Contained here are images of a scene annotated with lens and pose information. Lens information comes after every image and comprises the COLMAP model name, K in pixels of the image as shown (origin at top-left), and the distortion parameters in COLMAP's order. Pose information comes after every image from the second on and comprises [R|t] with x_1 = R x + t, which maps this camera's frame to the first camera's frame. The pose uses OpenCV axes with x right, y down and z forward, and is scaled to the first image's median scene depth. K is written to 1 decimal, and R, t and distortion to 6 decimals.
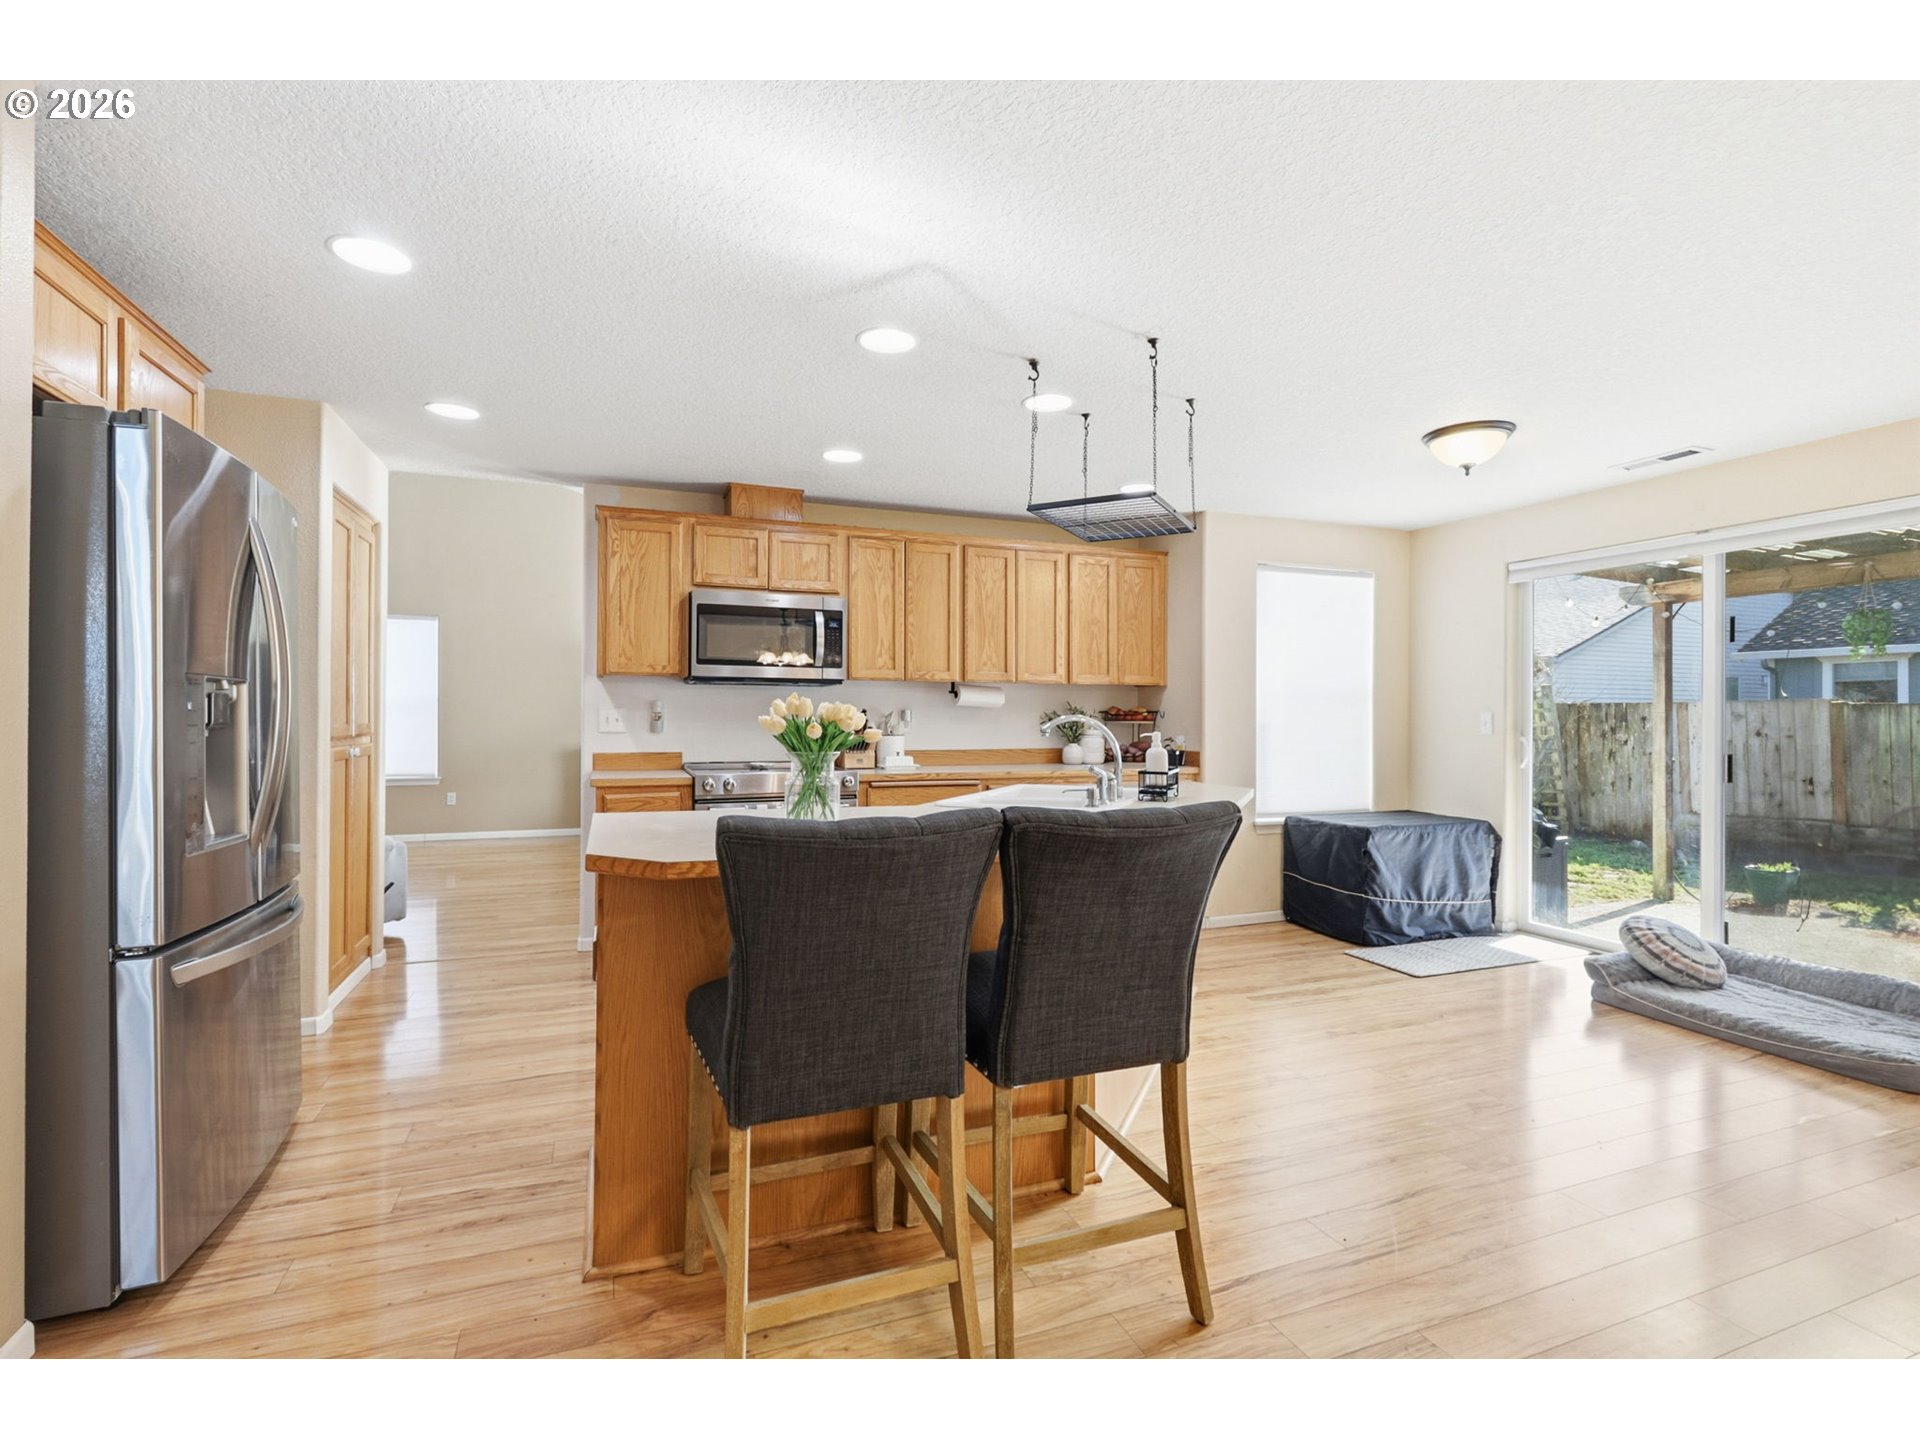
lens RADIAL K [[885.6, 0, 944.1], [0, 885.6, 716.8], [0, 0, 1]] dist [0.000190, -0.000124]
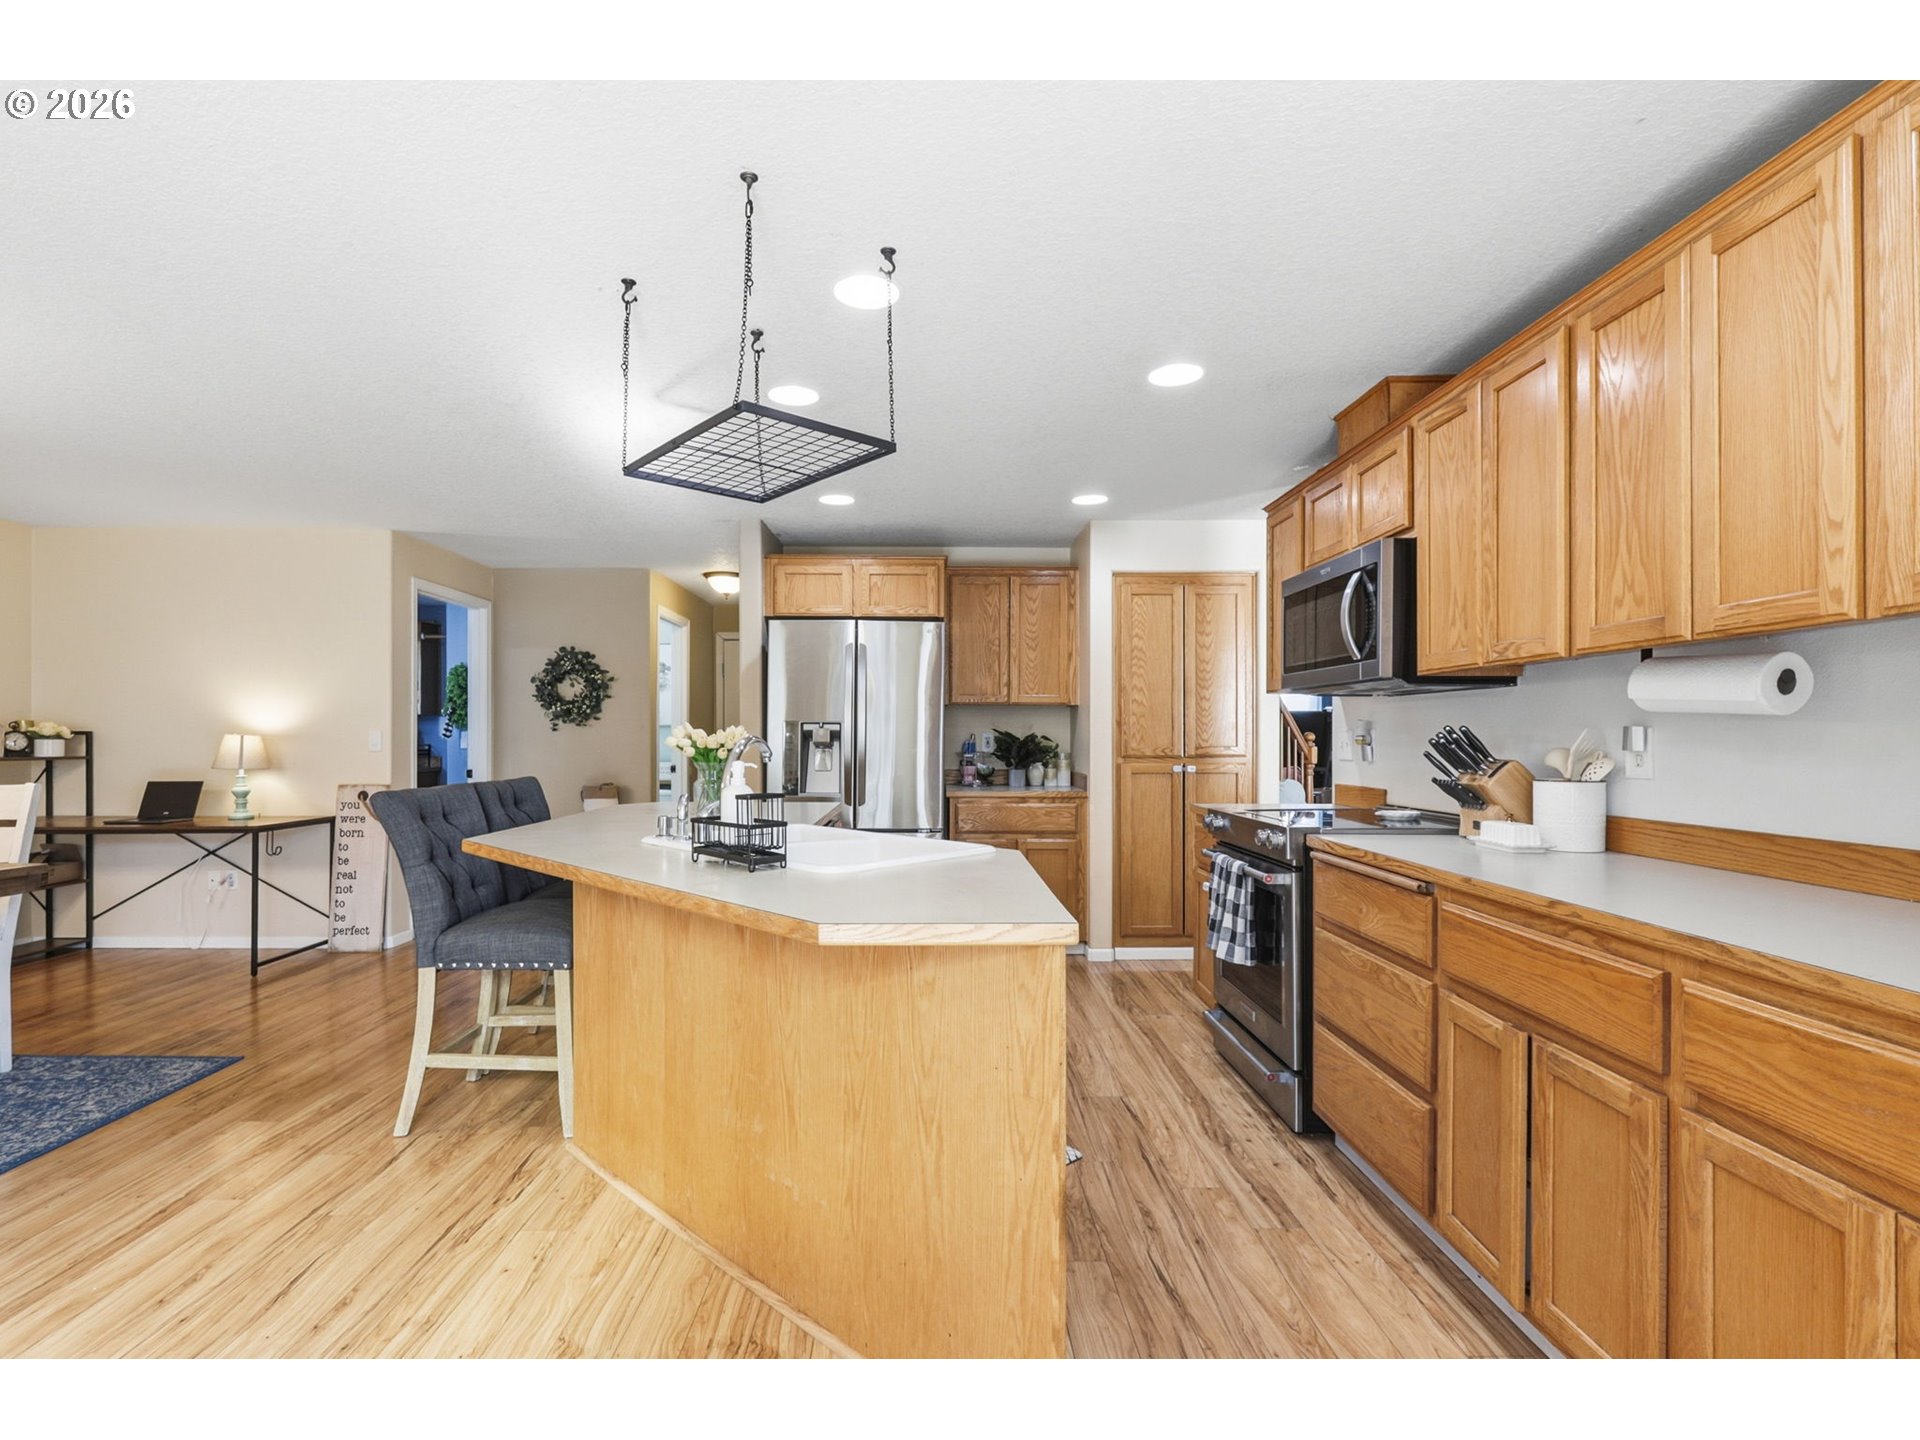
lens RADIAL K [[898.8, 0, 931.9], [0, 898.8, 724.8], [0, 0, 1]] dist [-0.001242, -0.000720]
pose [[-0.359048, -0.017828, -0.933149, 0.501699], [-0.006124, 0.999841, -0.016746, 0.001108], [0.933299, -0.000298, -0.359100, 0.857187]]
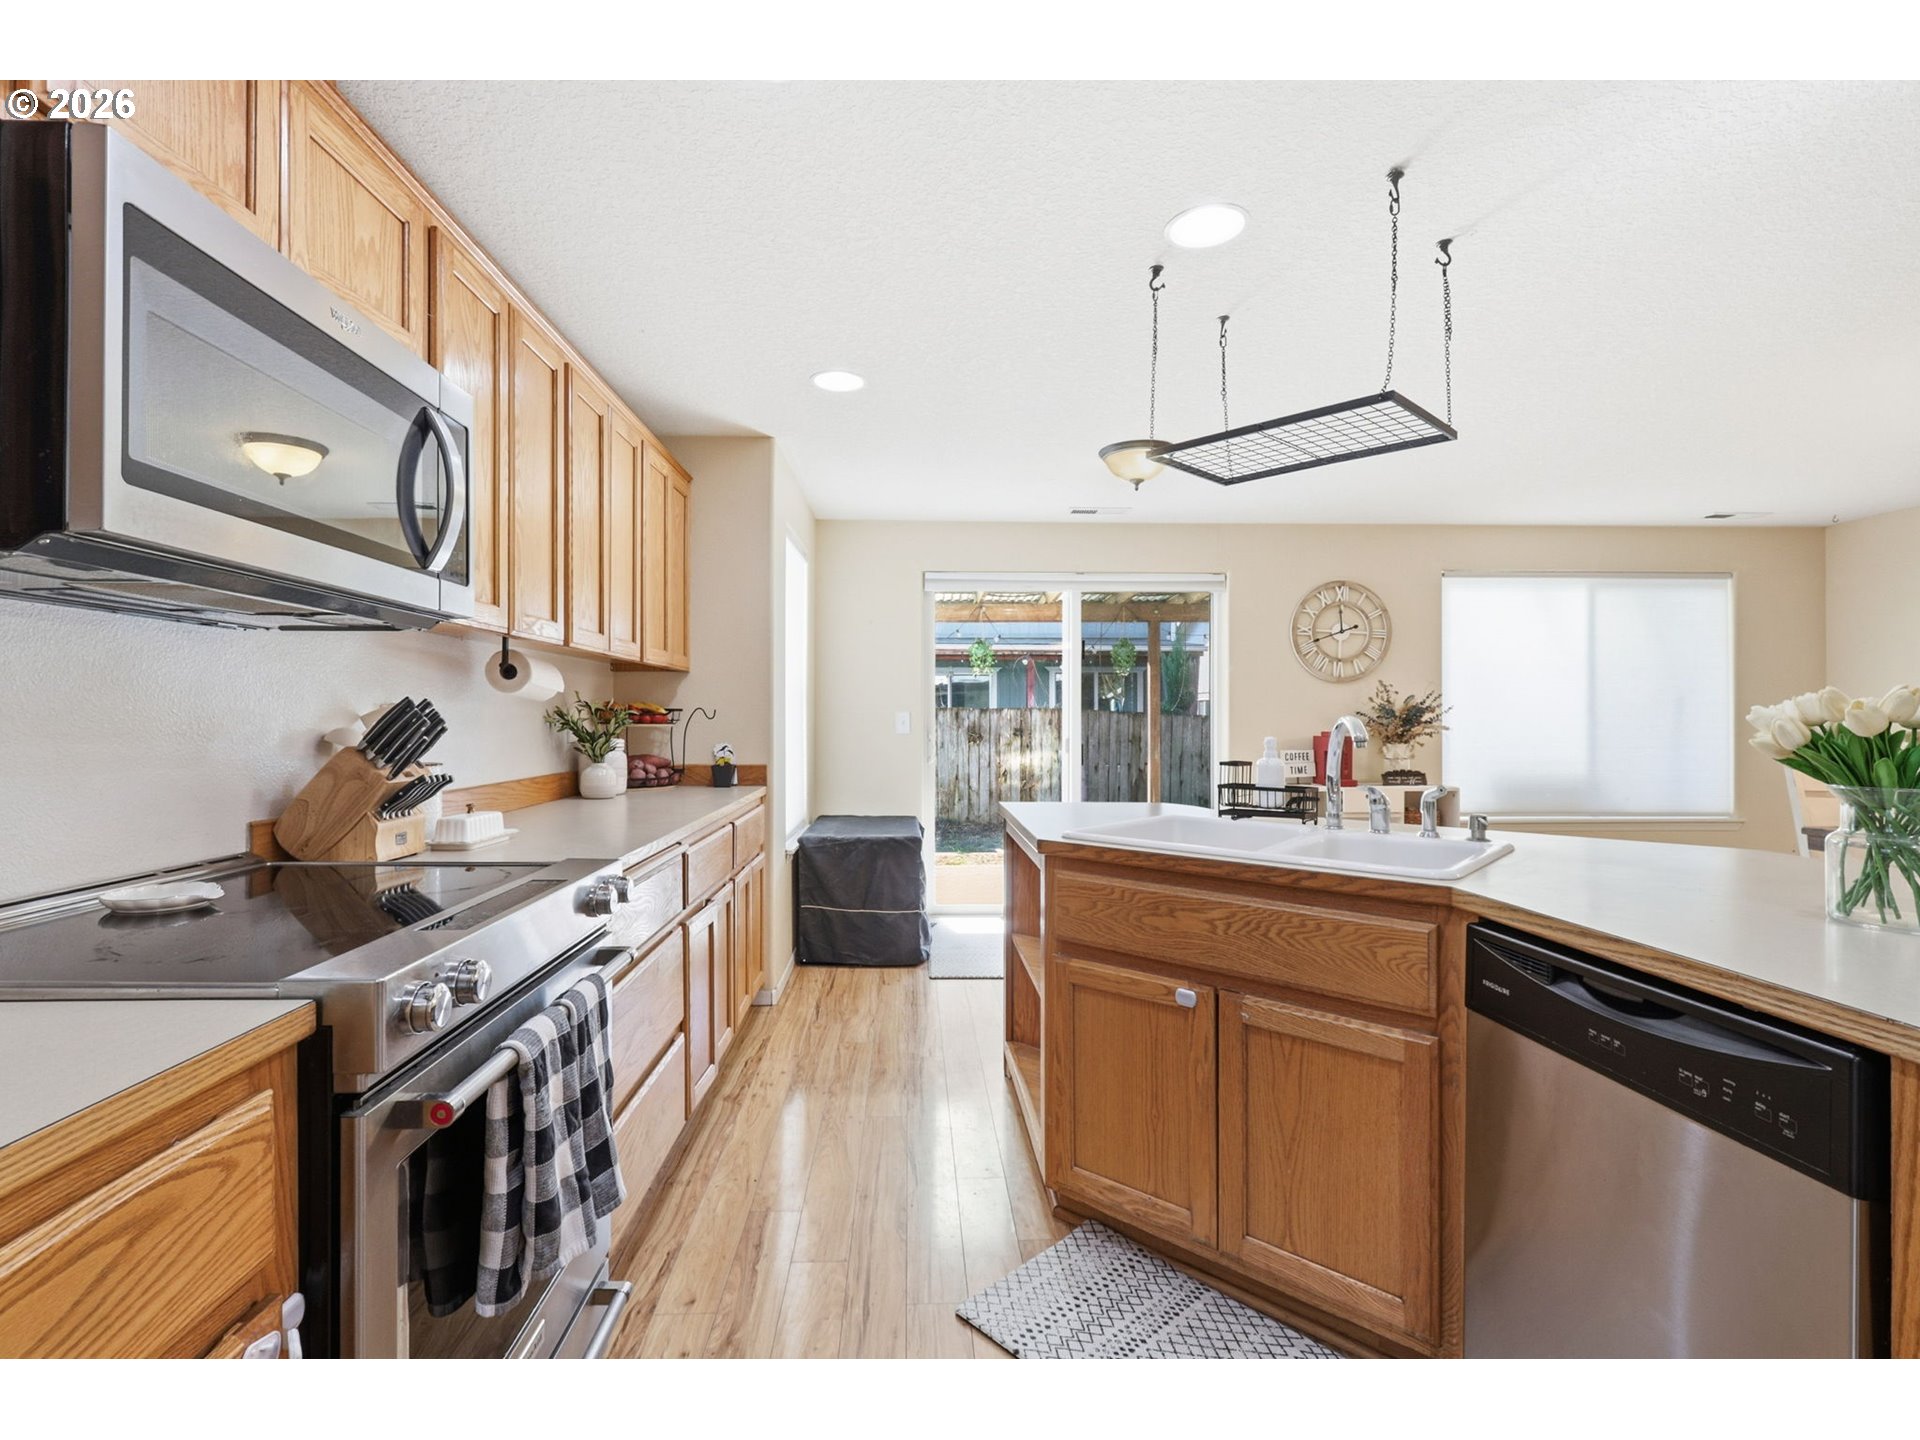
lens RADIAL K [[885.6, 0, 944.1], [0, 885.6, 716.8], [0, 0, 1]] dist [0.000190, -0.000124]
pose [[0.326447, -0.002807, 0.945211, -0.360164], [0.002121, 0.999995, 0.002237, -0.001269], [-0.945213, 0.001275, 0.326451, 0.636998]]
